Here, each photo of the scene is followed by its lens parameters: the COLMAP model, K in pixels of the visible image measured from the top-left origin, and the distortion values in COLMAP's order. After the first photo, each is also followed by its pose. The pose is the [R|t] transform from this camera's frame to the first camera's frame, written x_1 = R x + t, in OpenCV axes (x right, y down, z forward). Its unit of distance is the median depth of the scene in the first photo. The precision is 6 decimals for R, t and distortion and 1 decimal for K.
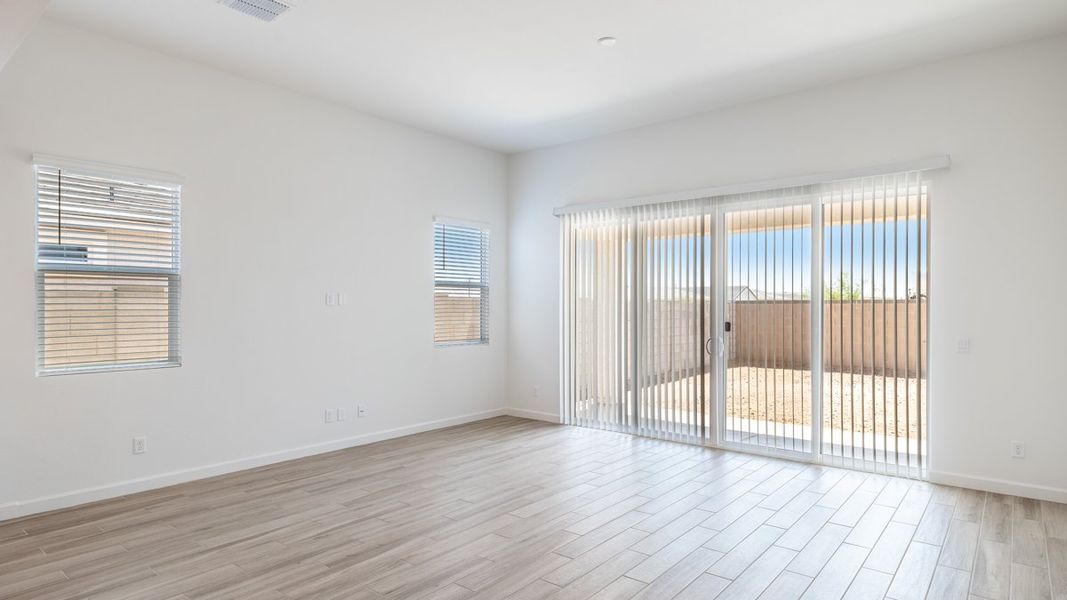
lens RADIAL K [[586.4, 0, 531.5], [0, 586.4, 305.1], [0, 0, 1]] dist [0.005664, 0.001233]
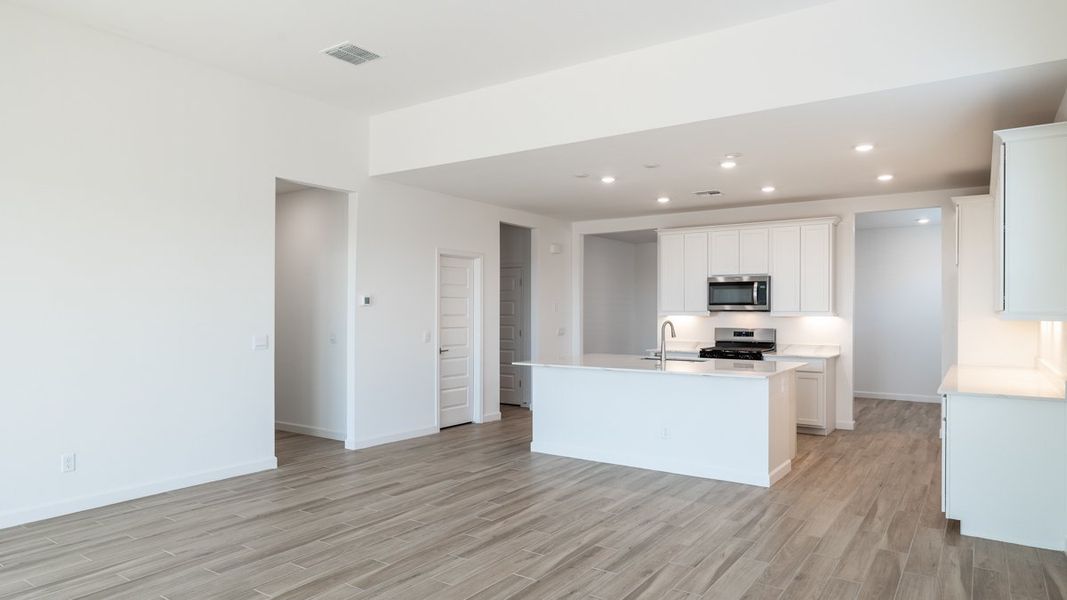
lens RADIAL K [[643.3, 0, 535.9], [0, 643.3, 309.8], [0, 0, 1]] dist [0.001014, -0.001528]
pose [[-0.996413, -0.002310, -0.084587, -0.095841], [-0.001400, 0.999941, -0.010811, 0.010091], [0.084607, -0.010653, -0.996357, 1.707630]]
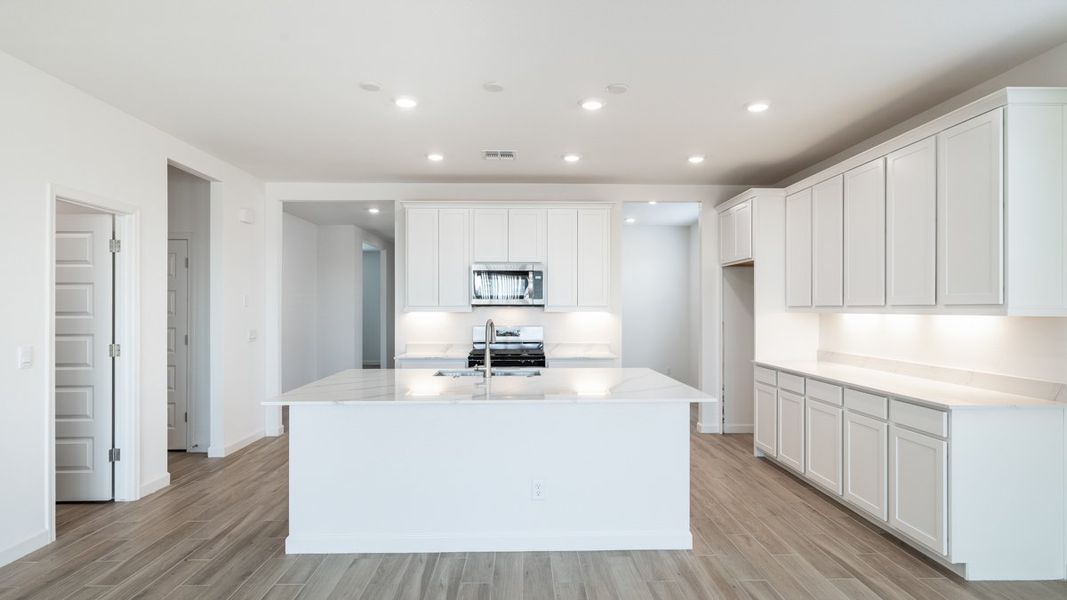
lens RADIAL K [[592.4, 0, 536.4], [0, 592.4, 304.8], [0, 0, 1]] dist [0.005347, -0.002234]
pose [[-0.755553, -0.003558, -0.655077, 0.060813], [0.005174, 0.999922, -0.011398, 0.006172], [0.655067, -0.012001, -0.755476, 0.981597]]
